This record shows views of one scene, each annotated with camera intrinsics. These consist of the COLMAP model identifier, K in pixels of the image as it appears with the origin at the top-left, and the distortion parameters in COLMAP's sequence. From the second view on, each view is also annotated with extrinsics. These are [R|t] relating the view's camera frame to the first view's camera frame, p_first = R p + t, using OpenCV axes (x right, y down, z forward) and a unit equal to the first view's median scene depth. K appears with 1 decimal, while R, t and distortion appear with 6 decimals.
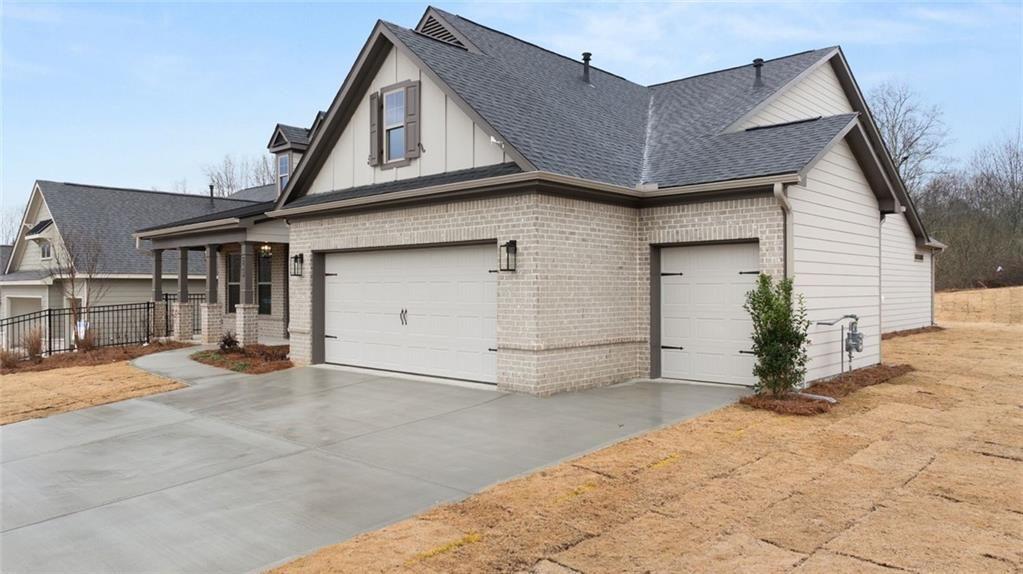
lens RADIAL K [[714.5, 0, 511.5], [0, 714.5, 287.0], [0, 0, 1]] dist [-0.002154, -0.001740]
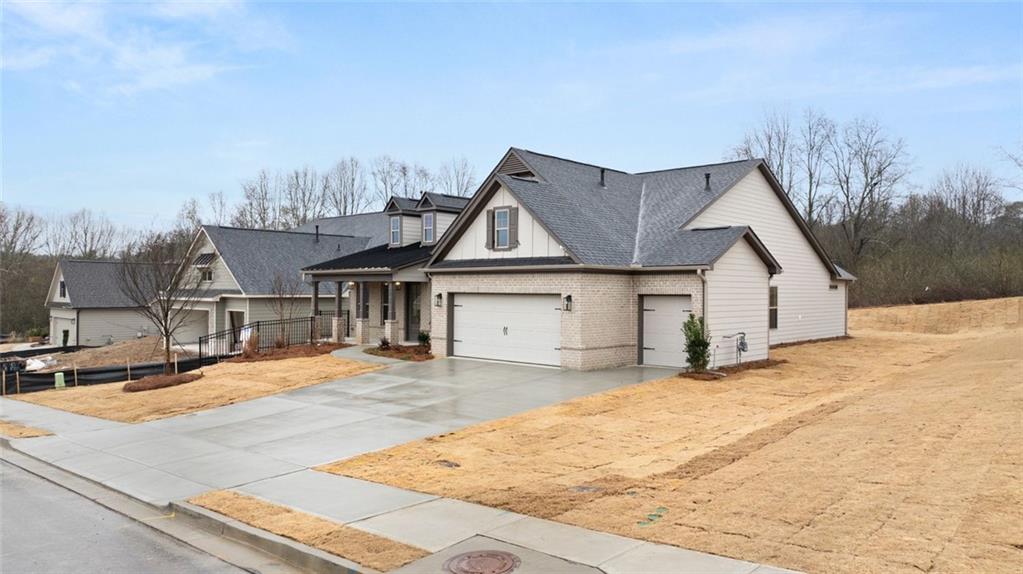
lens RADIAL K [[714.5, 0, 511.5], [0, 714.5, 287.0], [0, 0, 1]] dist [-0.002154, -0.001740]
pose [[0.999962, 0.008325, -0.002525, -0.134554], [-0.008330, 0.999964, -0.001825, -0.070959], [0.002510, 0.001846, 0.999995, -0.879434]]
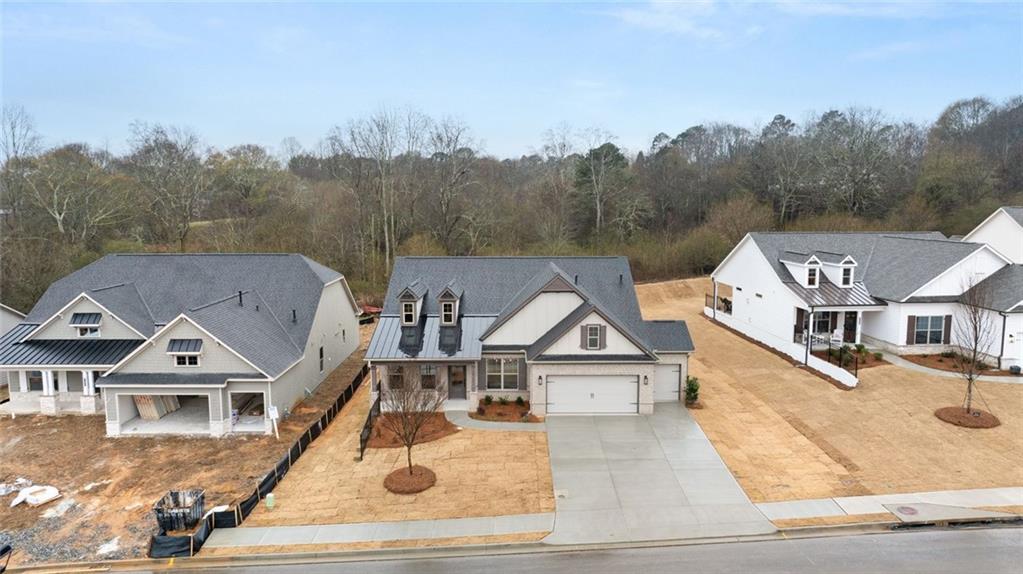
lens RADIAL K [[714.5, 0, 511.5], [0, 714.5, 287.0], [0, 0, 1]] dist [-0.002154, -0.001740]
pose [[0.740175, -0.078324, 0.667837, -2.545348], [0.002336, 0.993486, 0.113928, -0.815249], [-0.672410, -0.082767, 0.735536, -1.068441]]
